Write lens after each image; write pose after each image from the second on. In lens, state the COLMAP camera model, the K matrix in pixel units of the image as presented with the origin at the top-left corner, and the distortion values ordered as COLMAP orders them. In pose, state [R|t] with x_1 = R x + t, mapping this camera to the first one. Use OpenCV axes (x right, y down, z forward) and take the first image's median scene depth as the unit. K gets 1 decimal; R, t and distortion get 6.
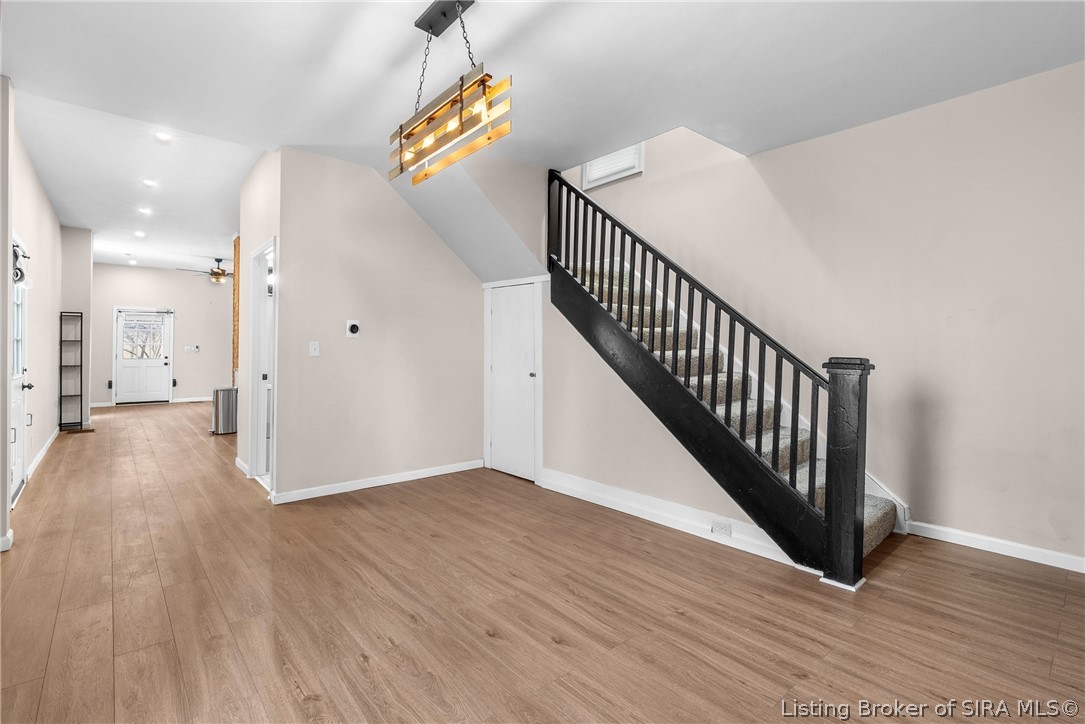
lens RADIAL K [[504.6, 0, 526.8], [0, 504.6, 354.3], [0, 0, 1]] dist [0.015027, 0.000268]
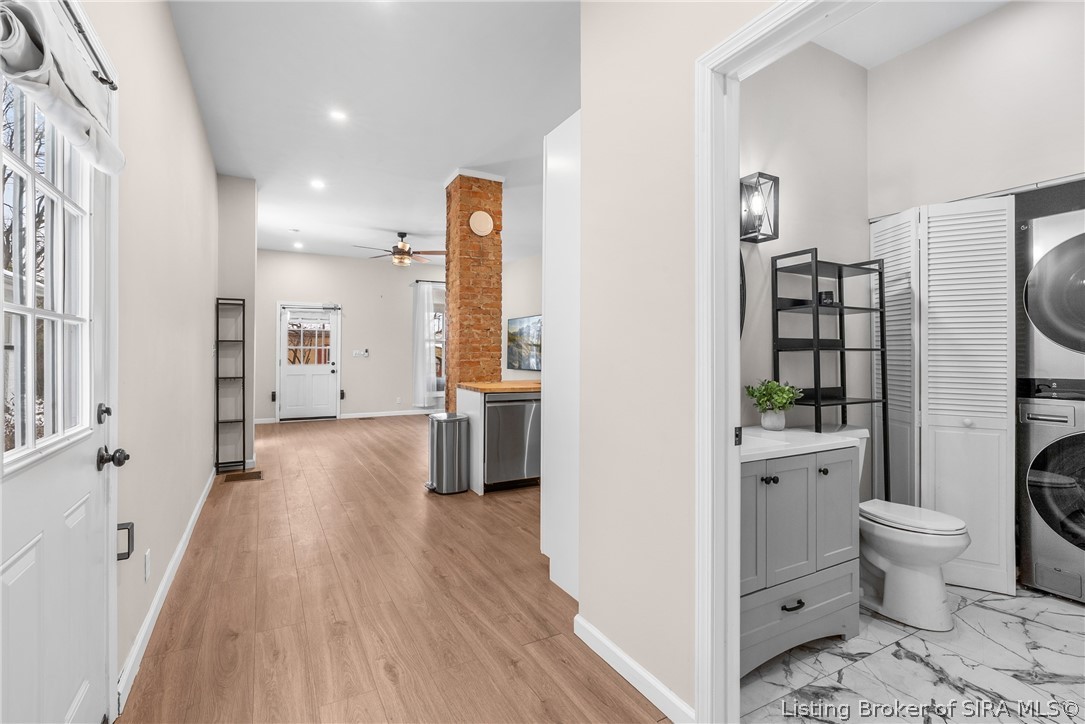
lens RADIAL K [[488.1, 0, 546.3], [0, 488.1, 358.5], [0, 0, 1]] dist [-0.002279, 0.001278]
pose [[0.987135, -0.001114, -0.159884, -0.361315], [0.001375, 0.999998, 0.001519, -0.003510], [0.159882, -0.001719, 0.987135, 0.412553]]
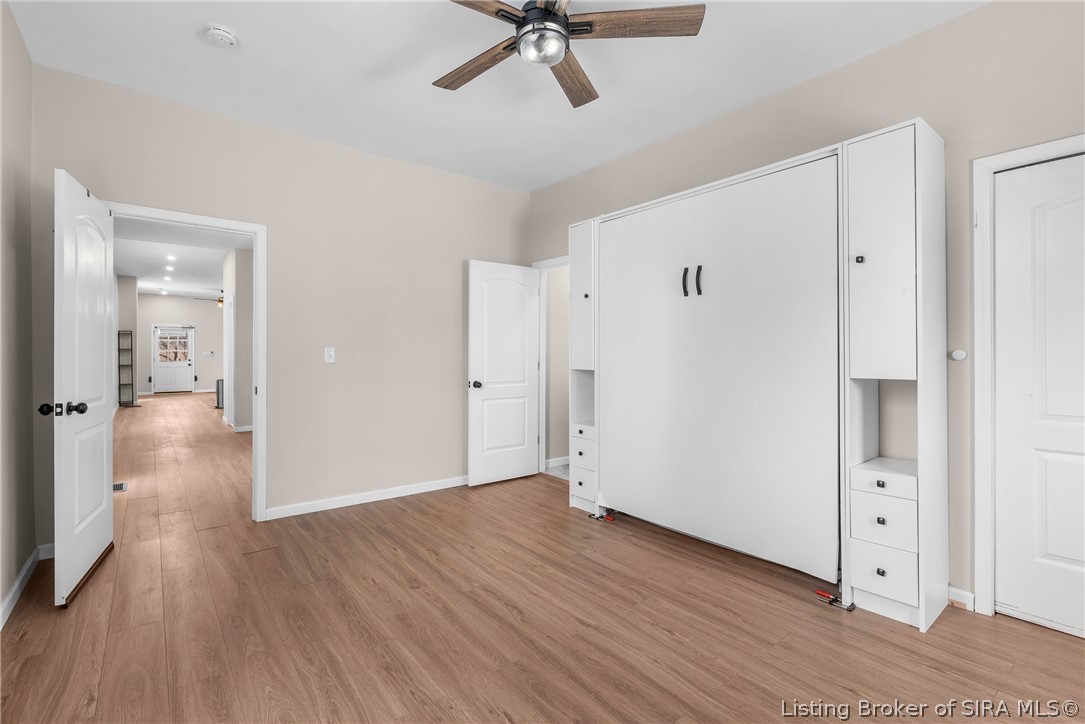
lens RADIAL K [[488.1, 0, 546.3], [0, 488.1, 358.5], [0, 0, 1]] dist [-0.002279, 0.001278]
pose [[0.999896, -0.014055, -0.003182, 0.390181], [0.014079, 0.999872, 0.007638, 0.008542], [0.003074, -0.007682, 0.999966, -0.475511]]
